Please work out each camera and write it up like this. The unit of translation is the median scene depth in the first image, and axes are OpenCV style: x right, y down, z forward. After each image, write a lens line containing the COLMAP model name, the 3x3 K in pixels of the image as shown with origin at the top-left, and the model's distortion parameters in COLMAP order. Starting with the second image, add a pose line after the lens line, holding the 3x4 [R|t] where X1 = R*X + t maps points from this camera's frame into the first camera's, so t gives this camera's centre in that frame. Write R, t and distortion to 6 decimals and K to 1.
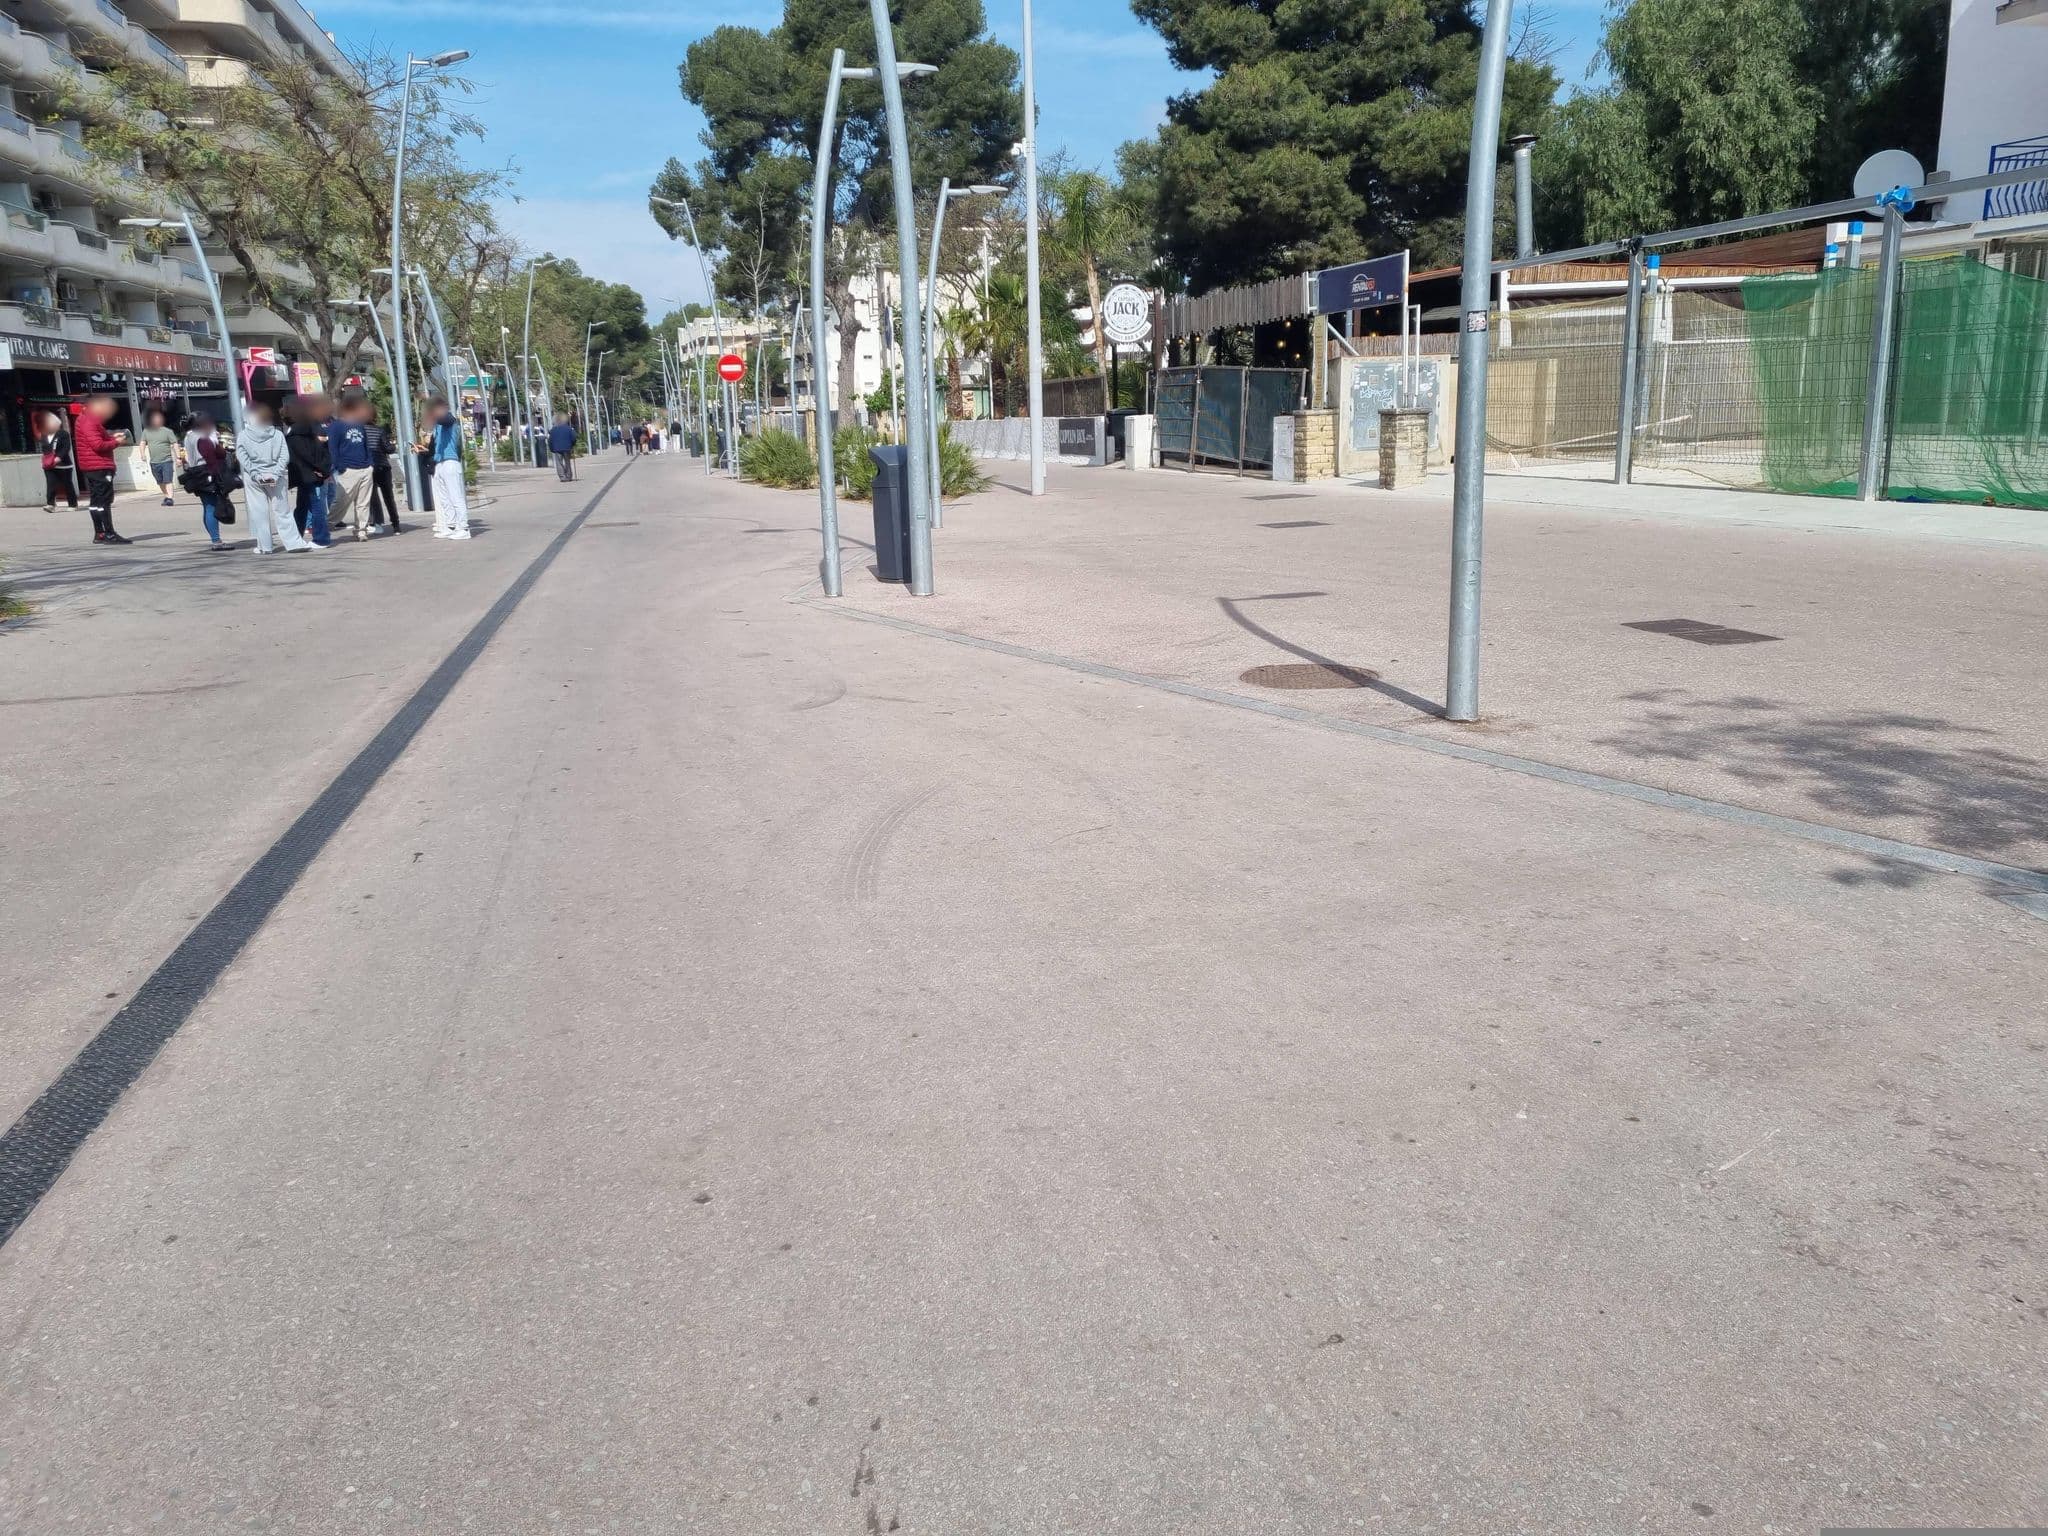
lens RADIAL K [[1574.1, 0, 1058.6], [0, 1574.1, 788.8], [0, 0, 1]] dist [0.076854, -0.046676]
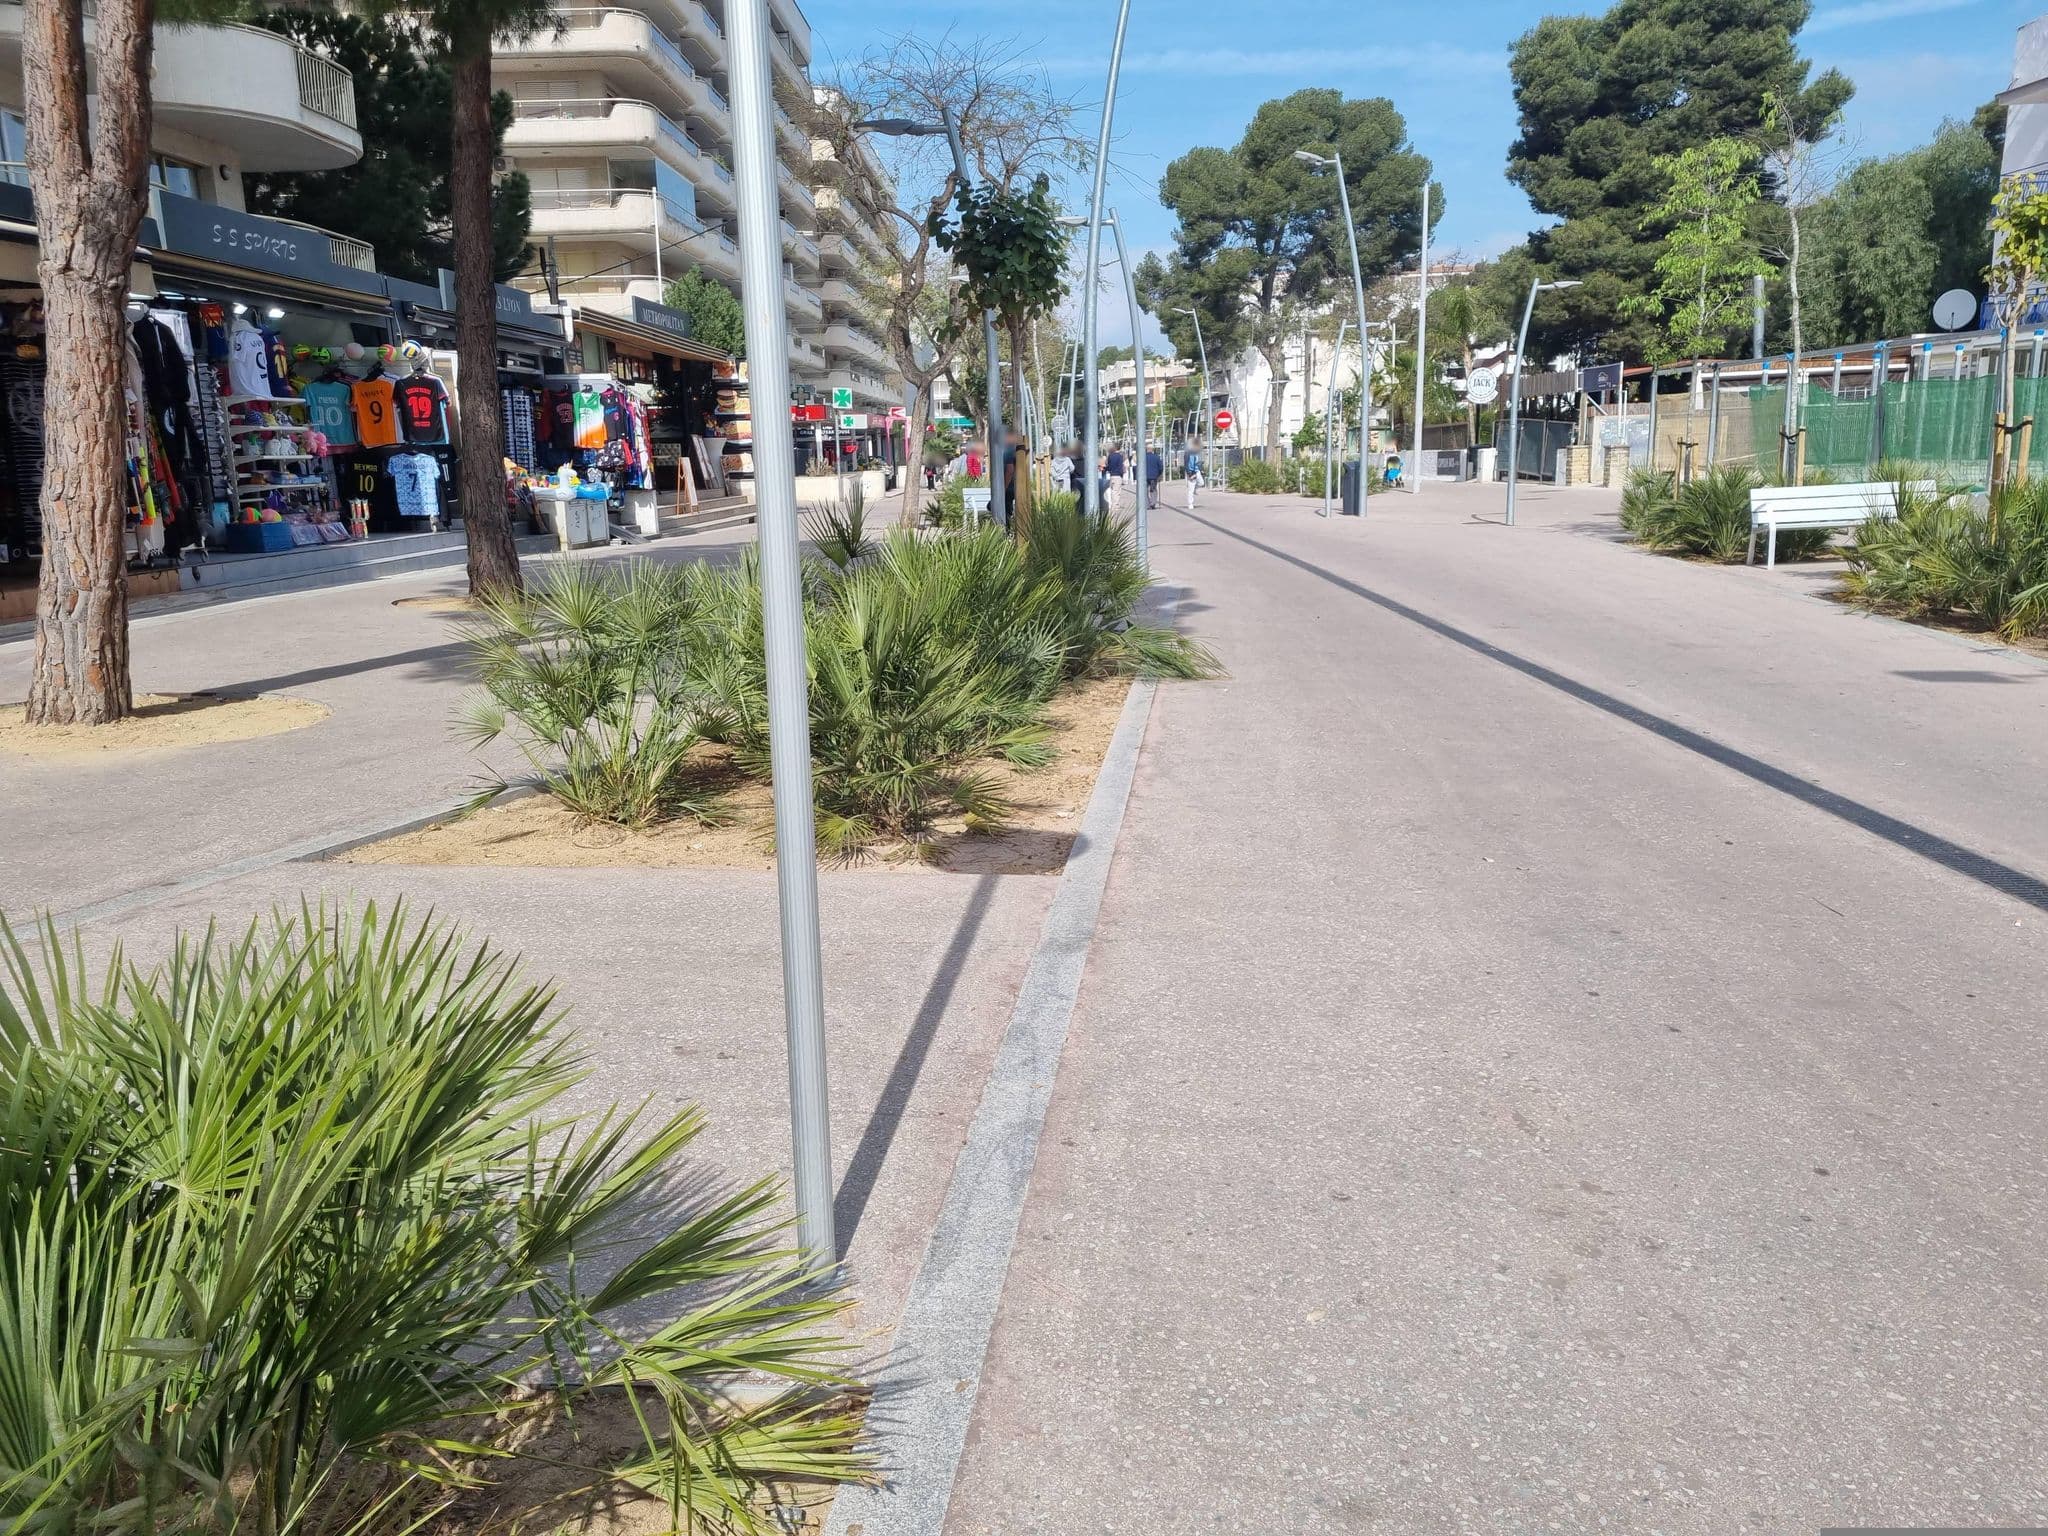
lens RADIAL K [[1574.1, 0, 1058.6], [0, 1574.1, 788.8], [0, 0, 1]] dist [0.076854, -0.046676]
pose [[0.970354, 0.051367, -0.236166, 0.024191], [-0.056116, 0.998334, -0.013425, 0.128928], [0.235083, 0.026280, 0.971620, -0.549503]]
